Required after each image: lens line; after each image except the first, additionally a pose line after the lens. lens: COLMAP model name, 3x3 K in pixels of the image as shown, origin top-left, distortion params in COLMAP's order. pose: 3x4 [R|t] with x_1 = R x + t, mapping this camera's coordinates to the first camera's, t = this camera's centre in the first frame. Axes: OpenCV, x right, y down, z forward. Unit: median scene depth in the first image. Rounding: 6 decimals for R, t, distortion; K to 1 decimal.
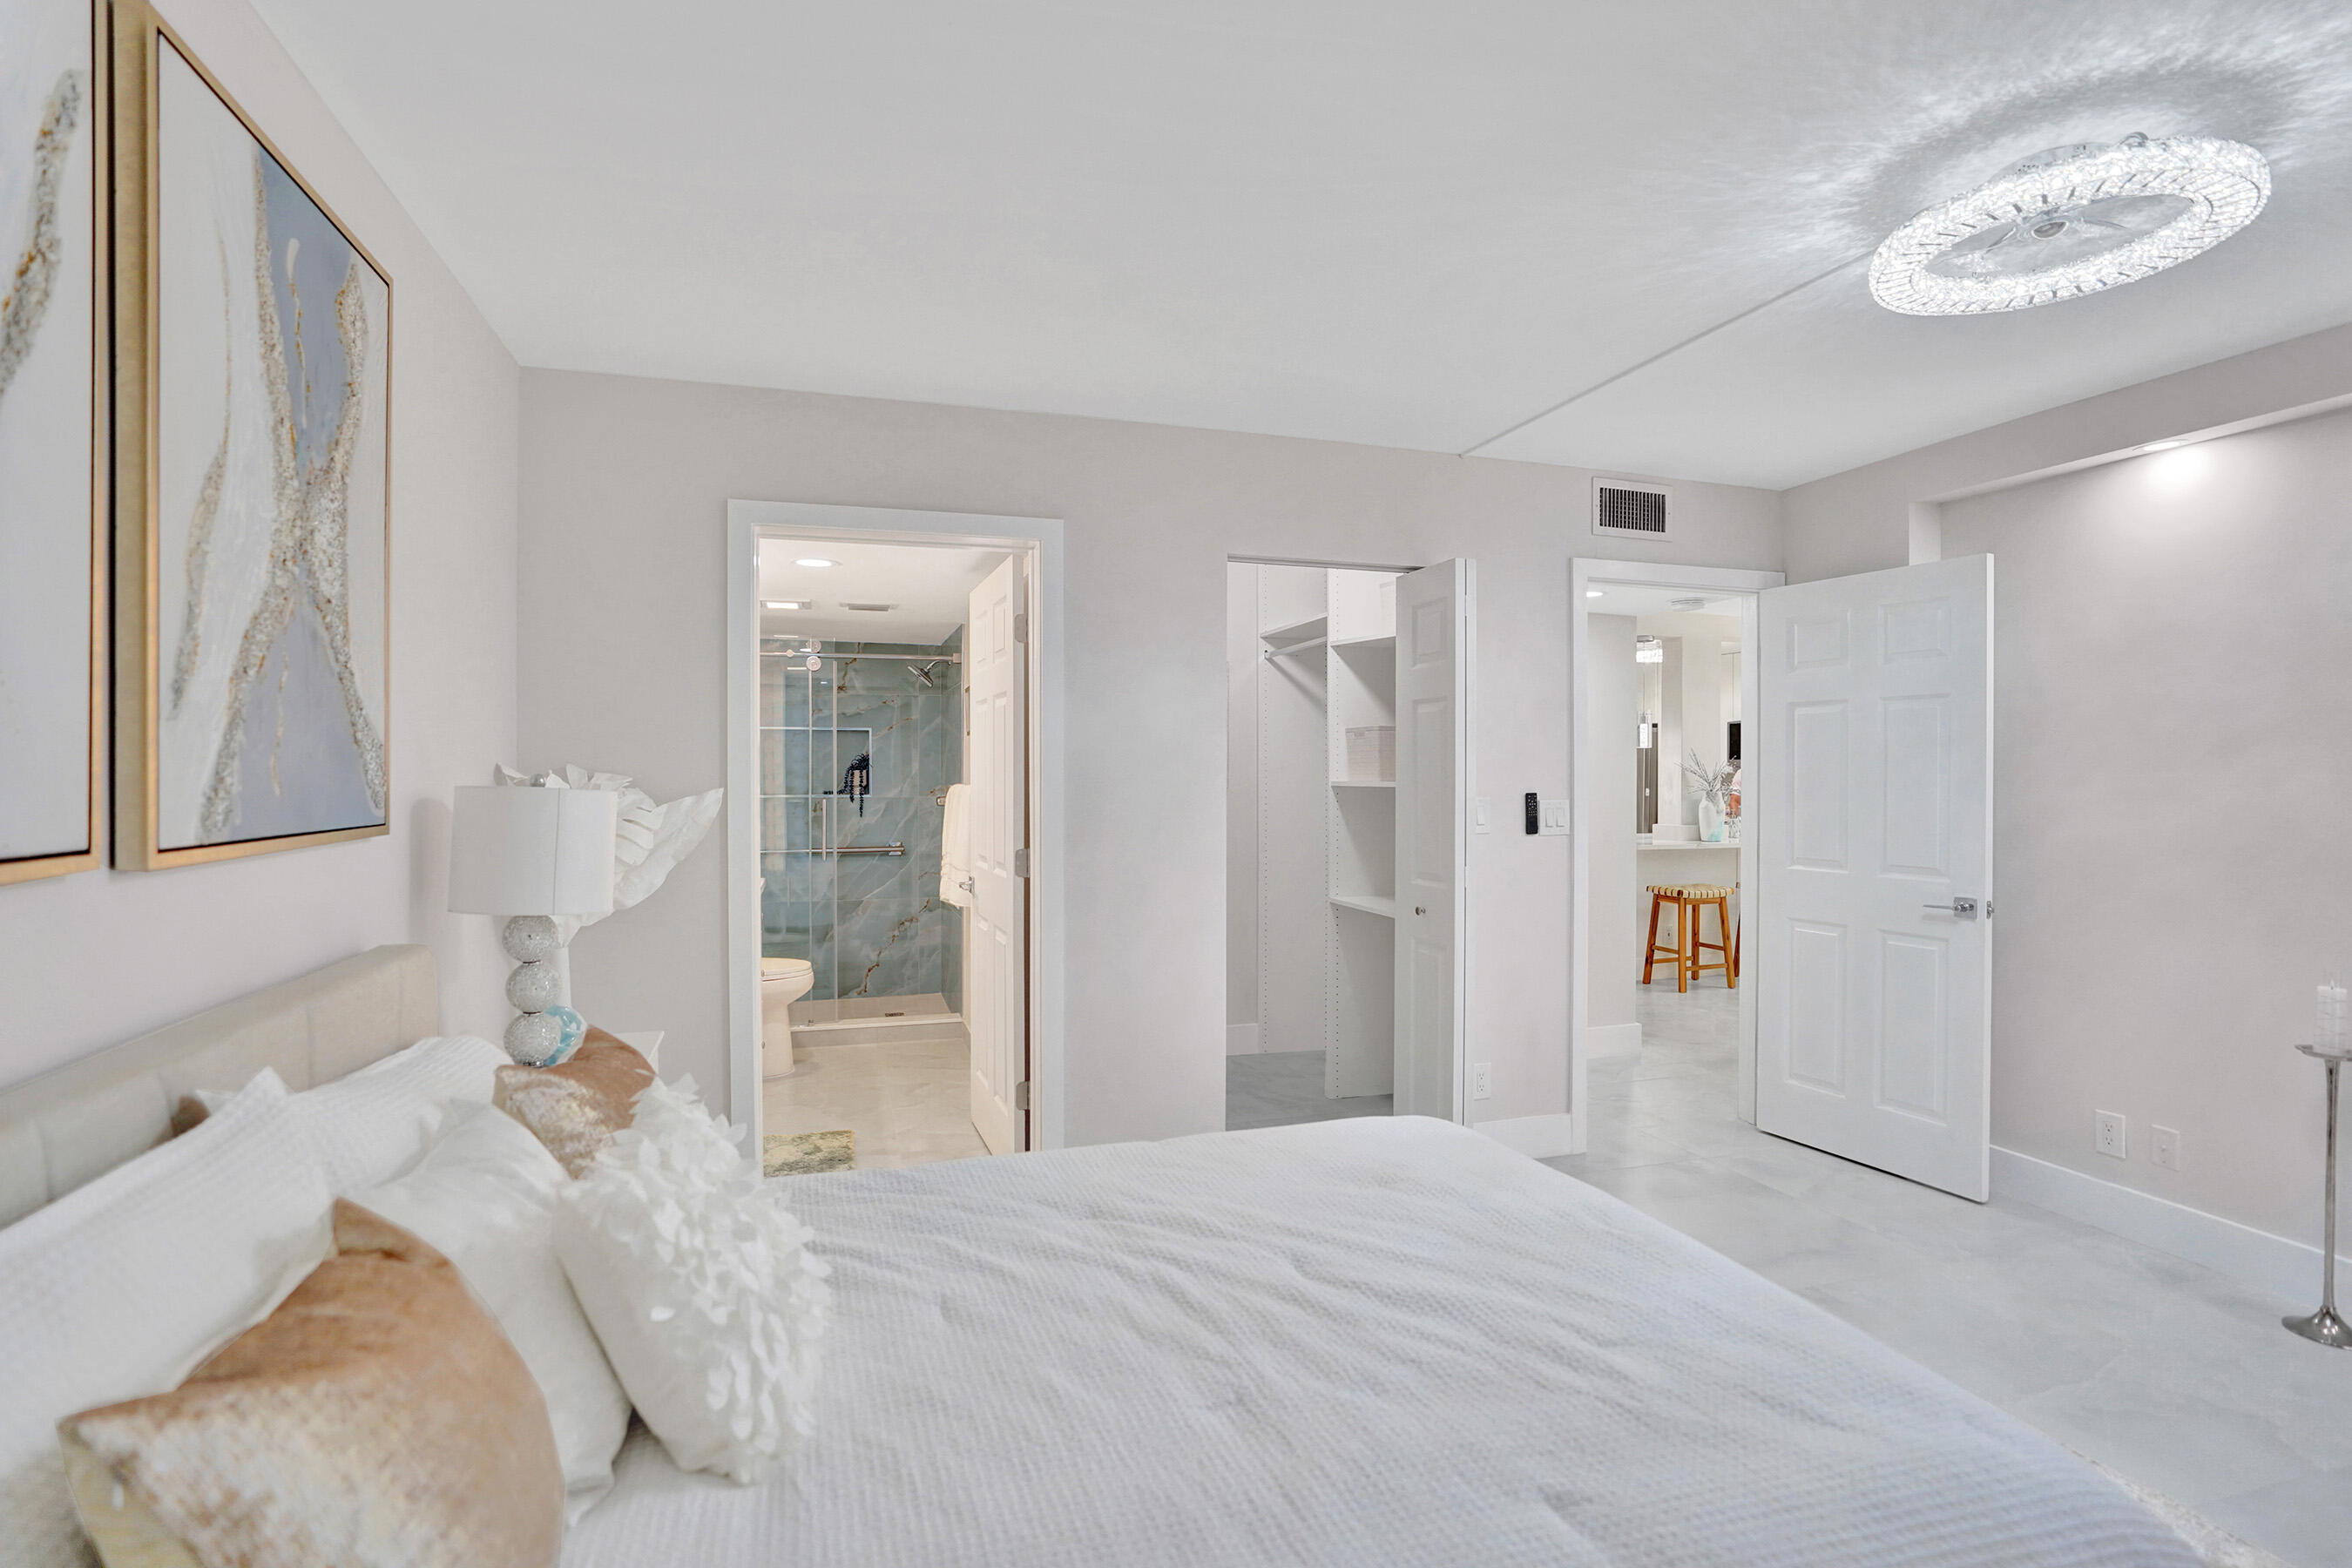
lens RADIAL K [[1113.4, 0, 1139.7], [0, 1113.4, 783.7], [0, 0, 1]] dist [-0.034569, 0.000132]
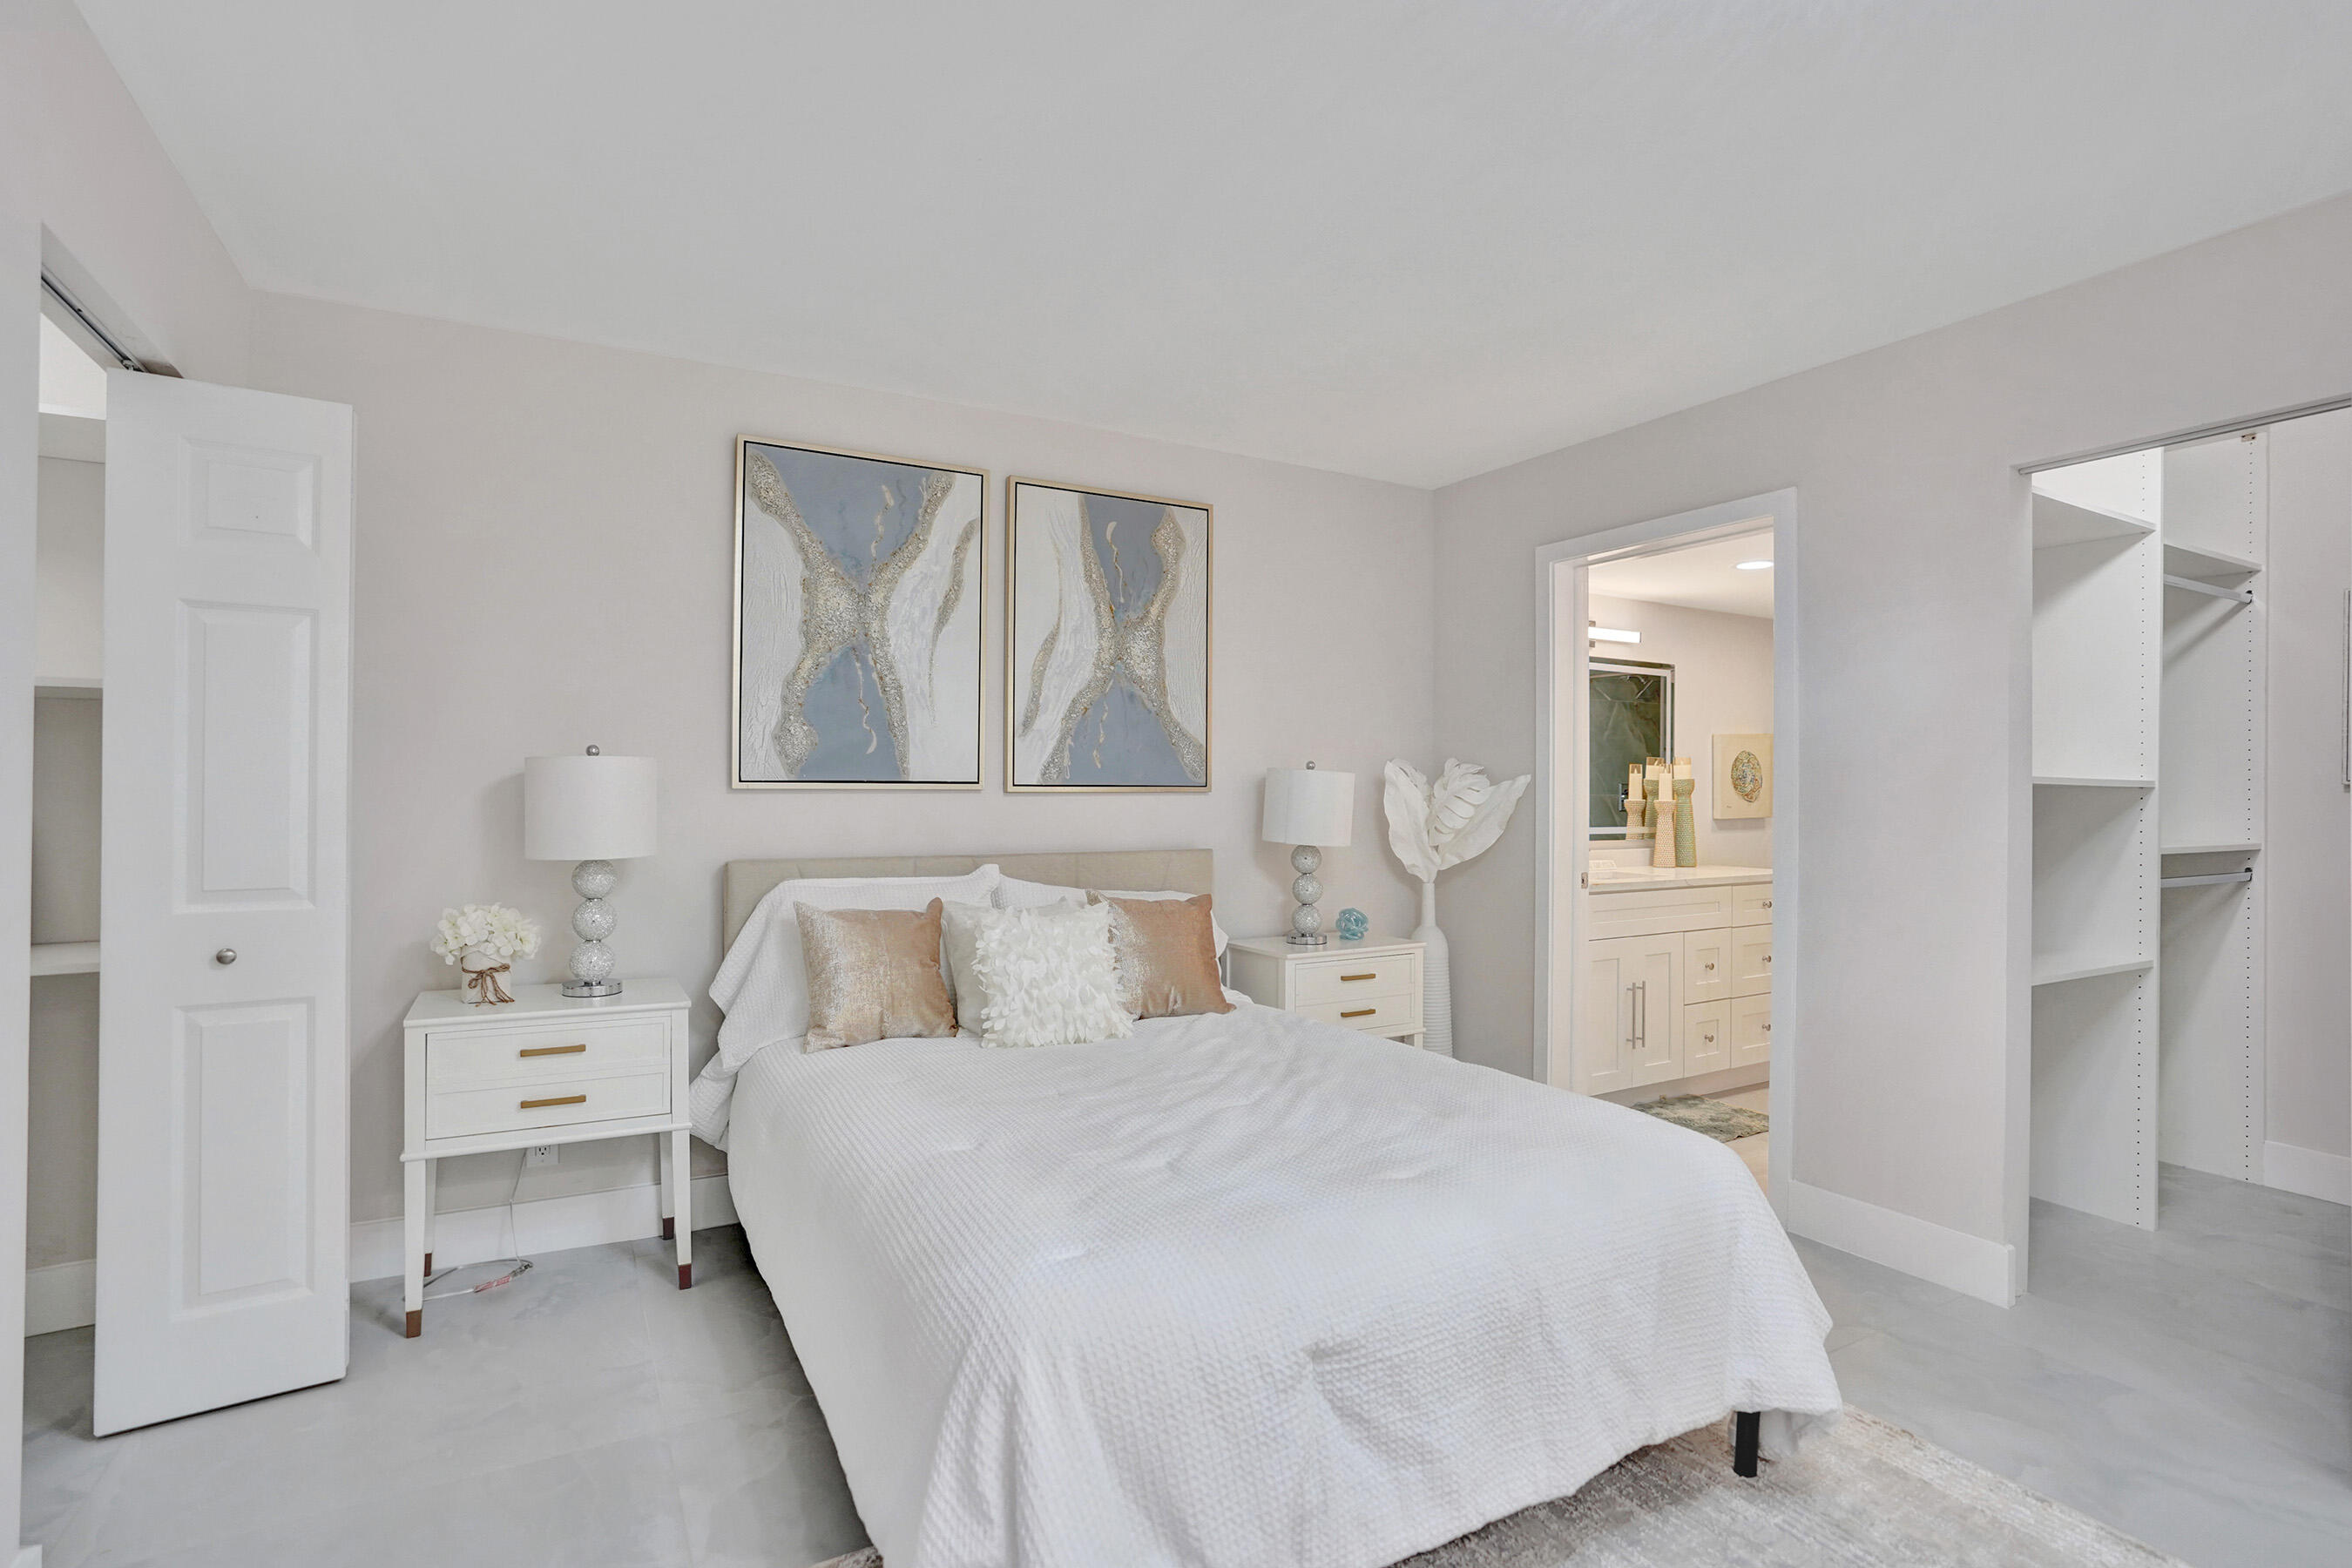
lens RADIAL K [[1113.4, 0, 1139.7], [0, 1113.4, 783.7], [0, 0, 1]] dist [-0.034569, 0.000132]
pose [[0.204849, -0.002702, -0.978790, 1.412397], [-0.016357, 0.999847, -0.006183, 0.054021], [0.978657, 0.017277, 0.204774, 0.552313]]
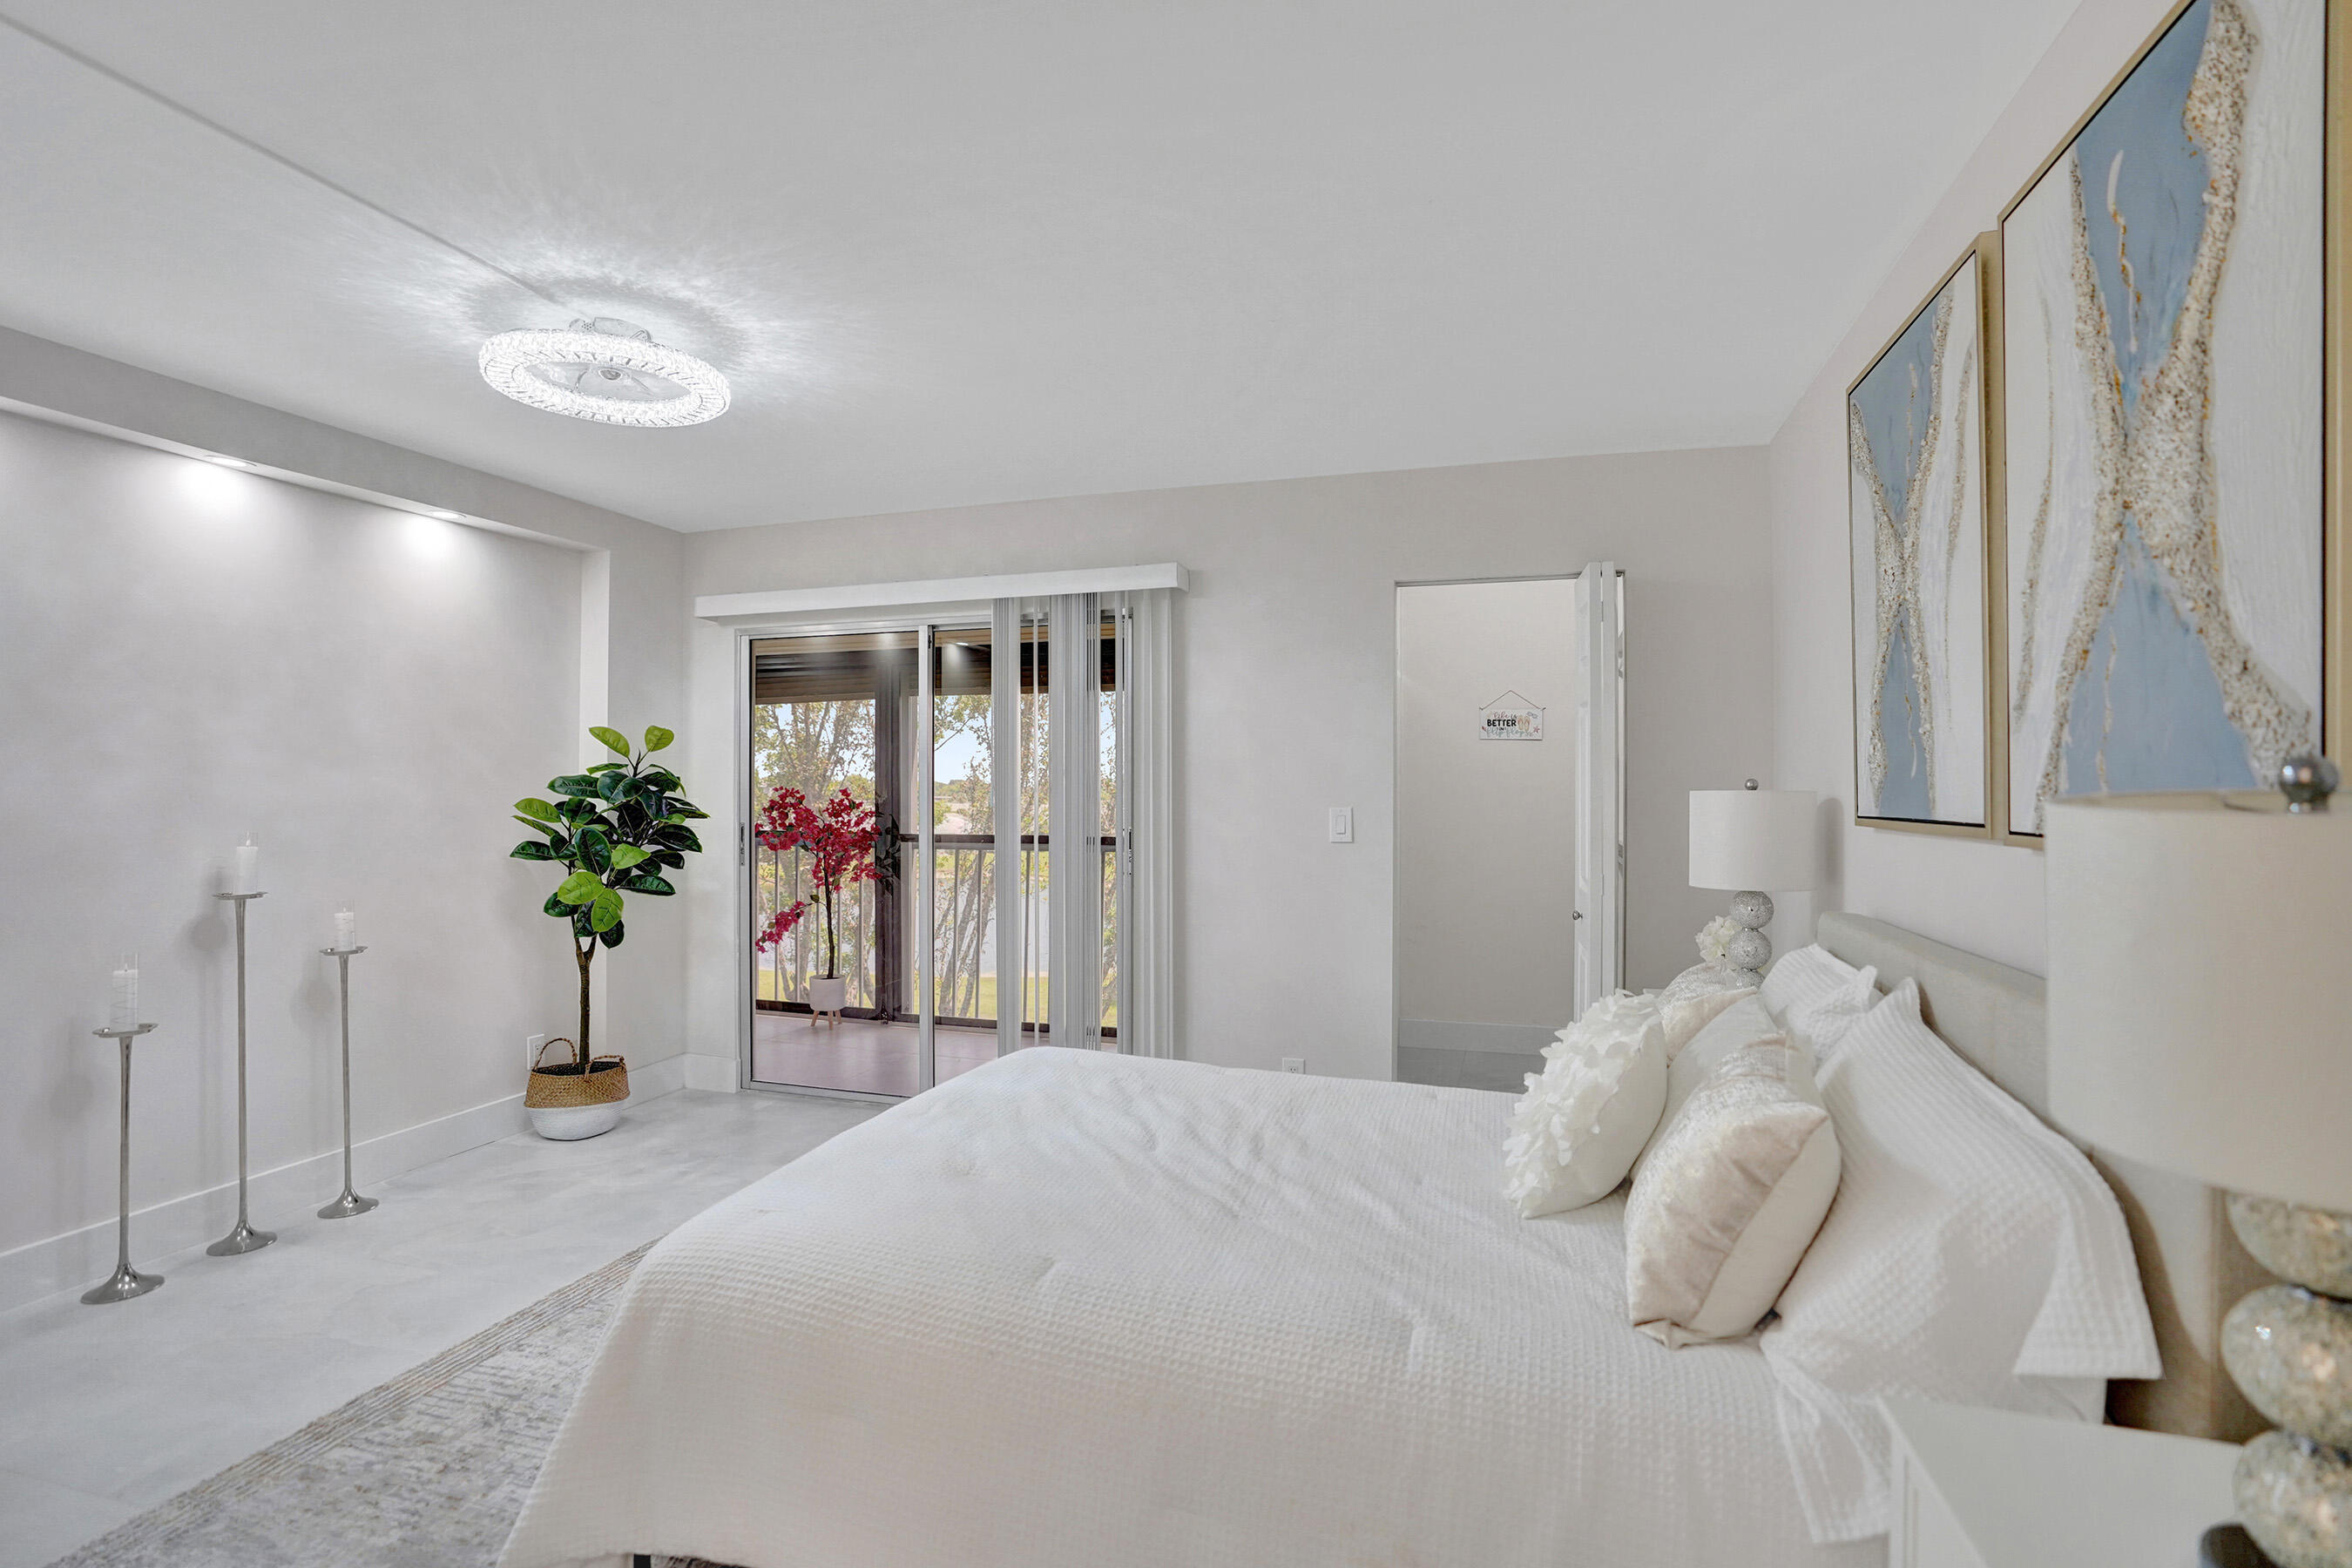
lens RADIAL K [[1094.2, 0, 1188.4], [0, 1094.2, 756.8], [0, 0, 1]] dist [-0.031771, 0.001272]
pose [[-0.843807, 0.012375, 0.536504, -0.568747], [0.002731, 0.999820, -0.018766, -0.005486], [-0.536640, -0.014370, -0.843689, 1.998351]]
